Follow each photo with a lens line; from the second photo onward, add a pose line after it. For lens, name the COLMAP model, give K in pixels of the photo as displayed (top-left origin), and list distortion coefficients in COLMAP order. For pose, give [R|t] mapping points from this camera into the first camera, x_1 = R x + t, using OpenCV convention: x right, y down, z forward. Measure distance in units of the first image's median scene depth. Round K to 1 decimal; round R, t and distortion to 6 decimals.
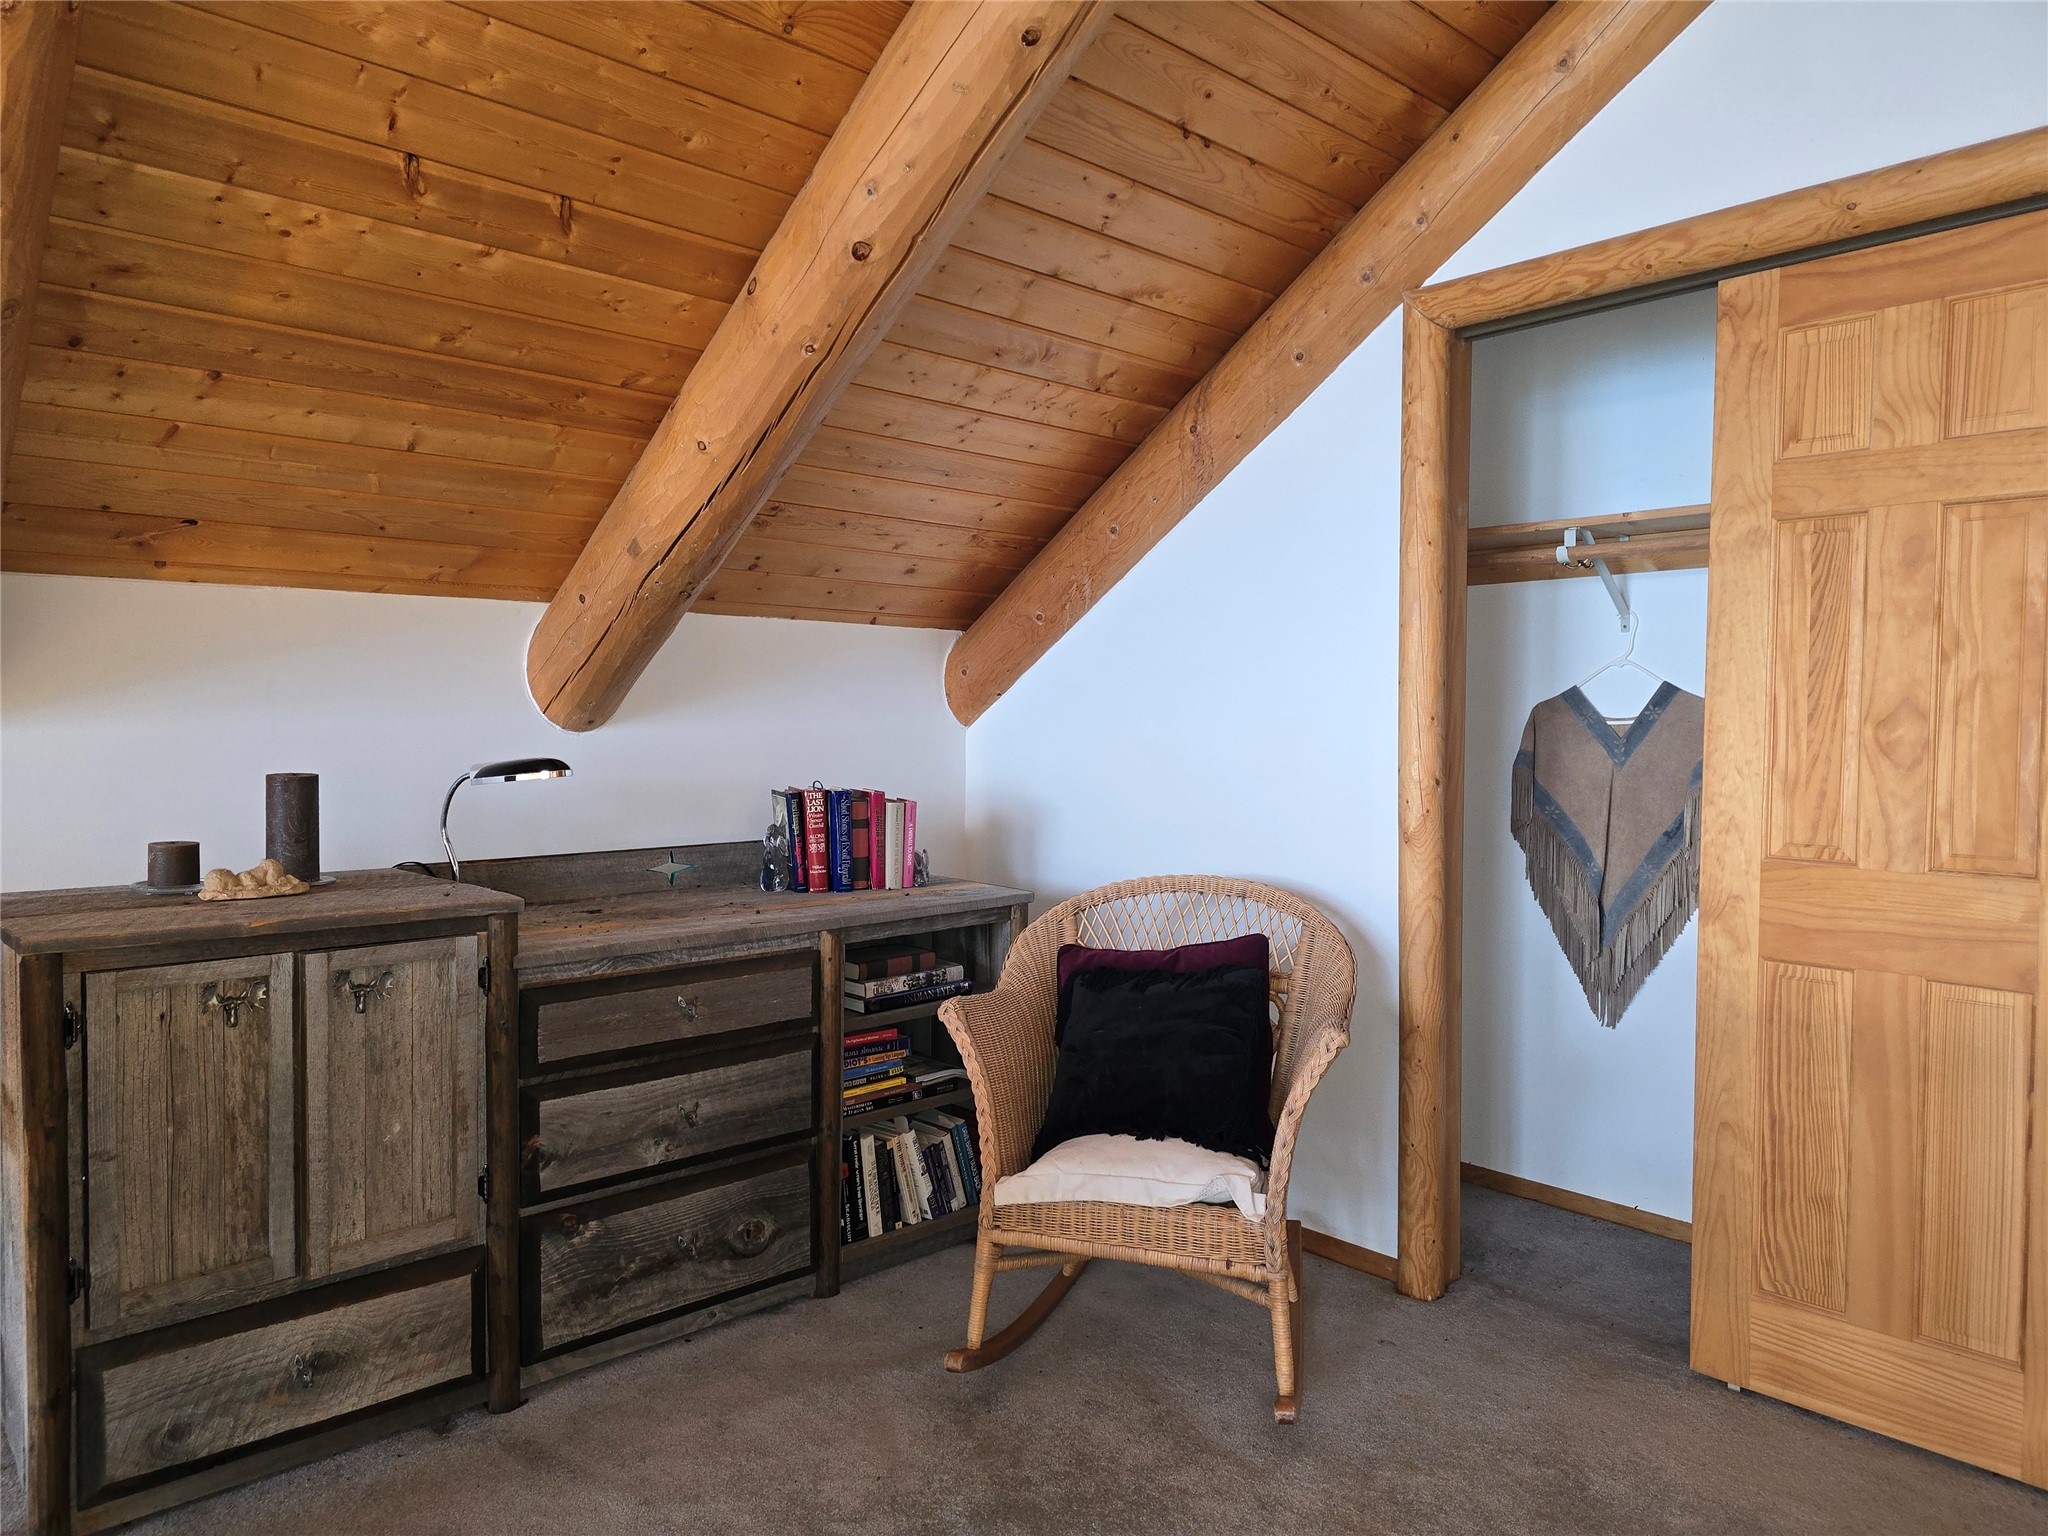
lens RADIAL K [[1350.4, 0, 1022.7], [0, 1350.4, 763.3], [0, 0, 1]] dist [-0.001634, -0.002158]
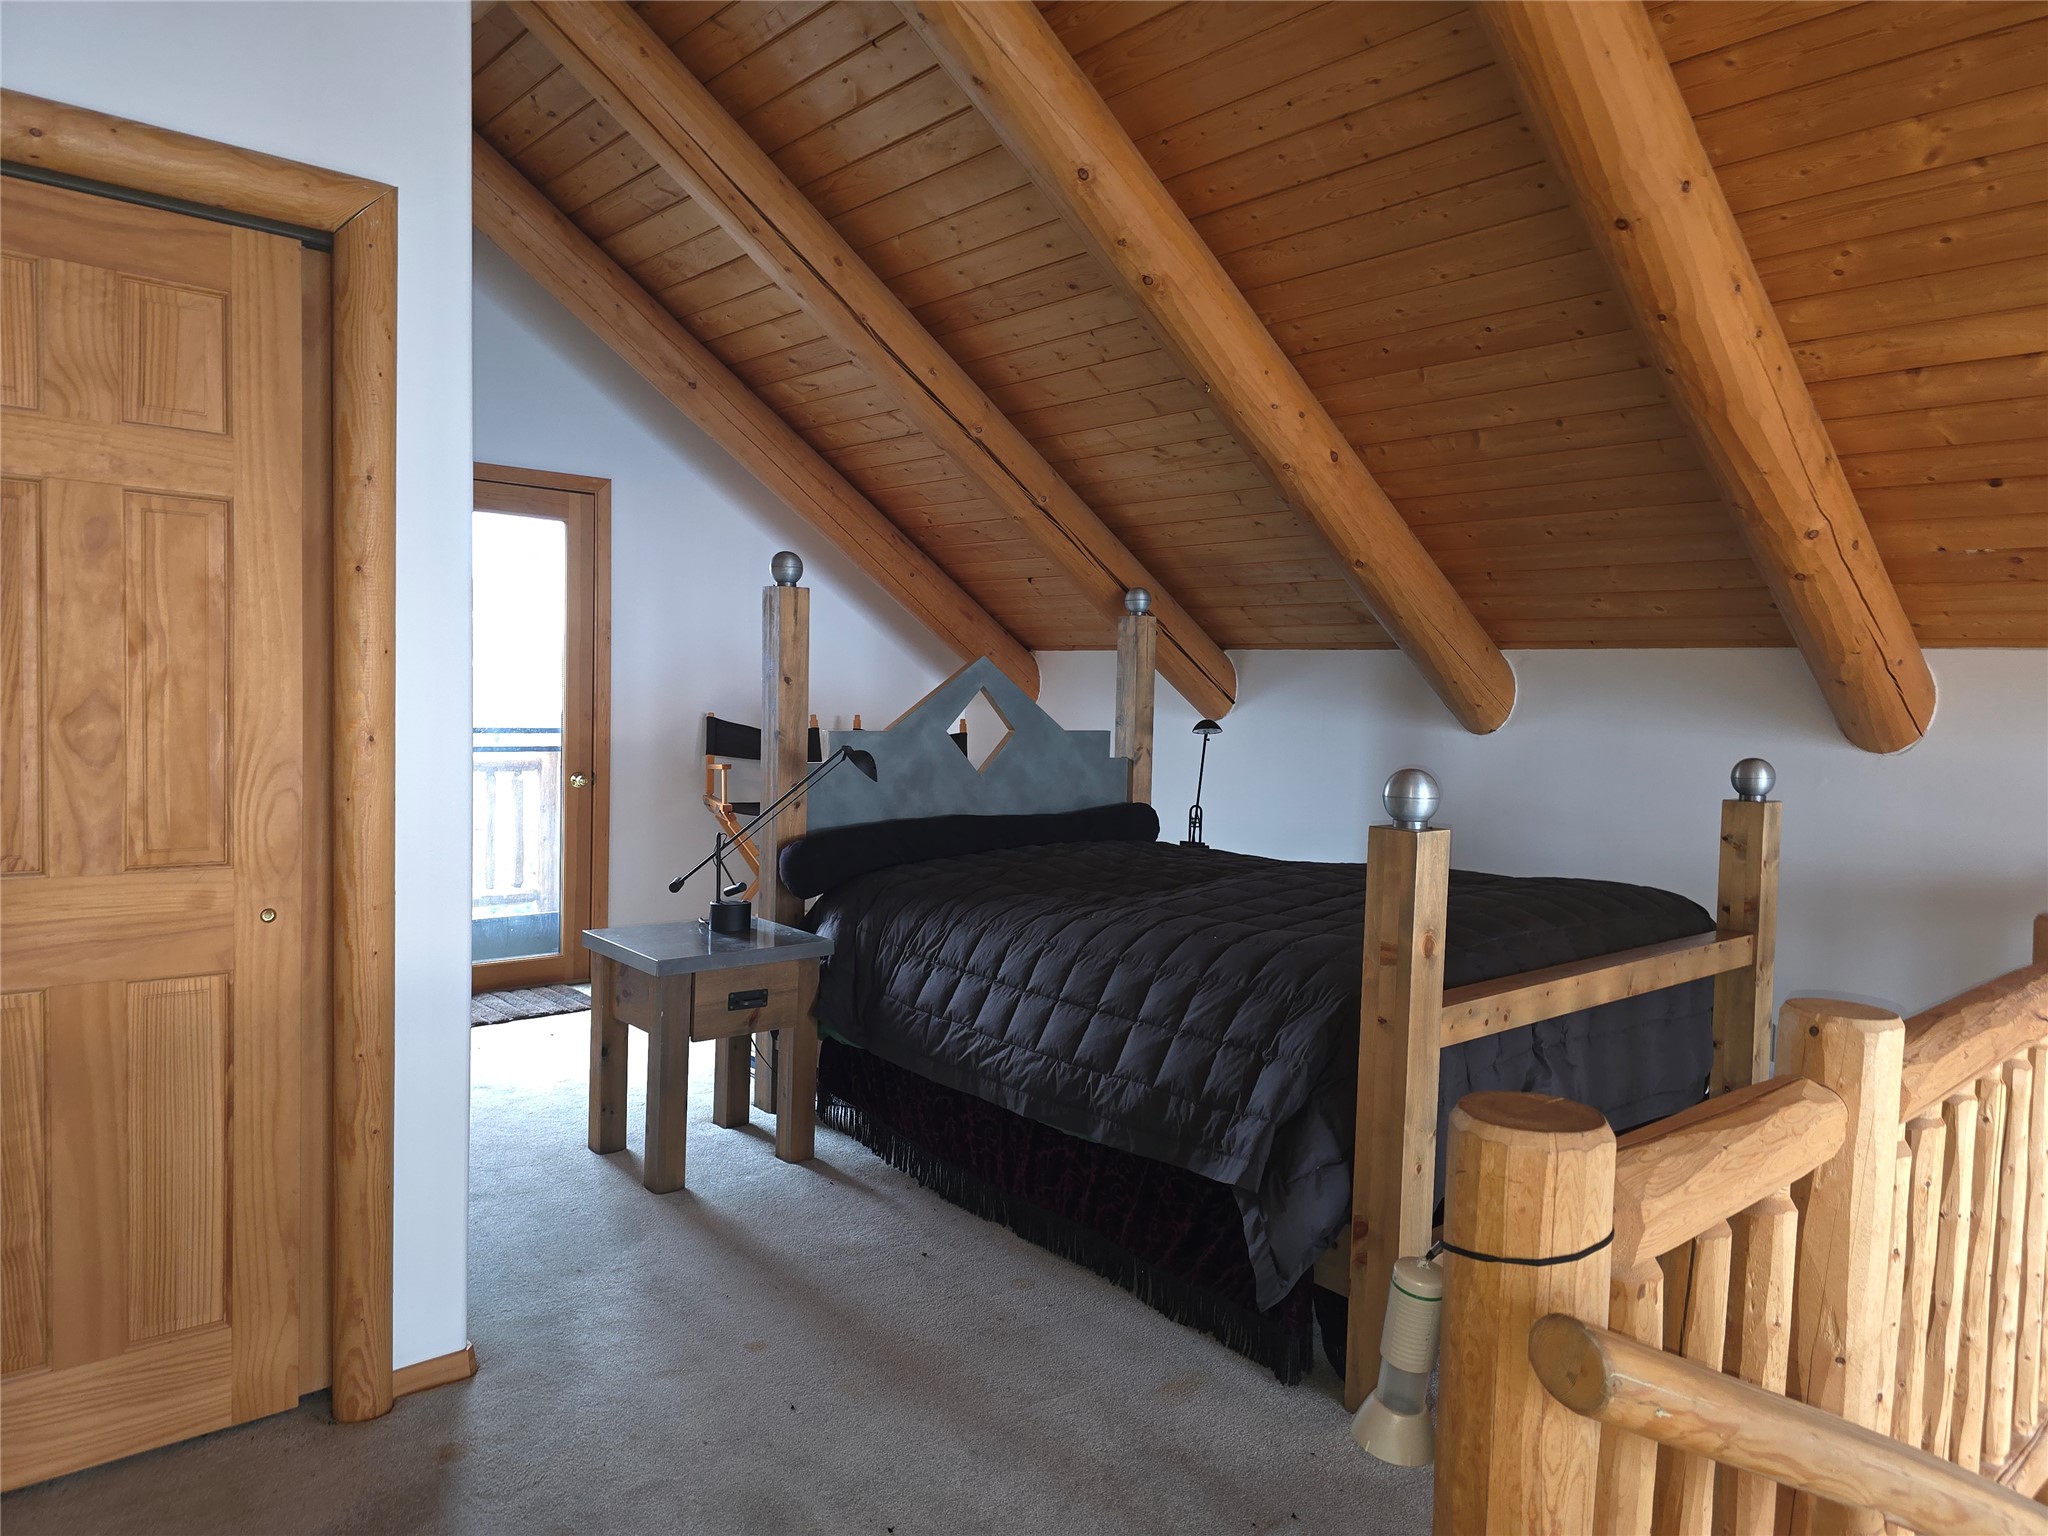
lens RADIAL K [[1350.4, 0, 1022.5], [0, 1350.4, 768.1], [0, 0, 1]] dist [-0.001634, -0.002158]
pose [[0.034912, -0.059680, 0.997607, -0.263583], [0.001730, 0.998218, 0.059656, -0.049463], [-0.999389, -0.000357, 0.034953, 0.322866]]
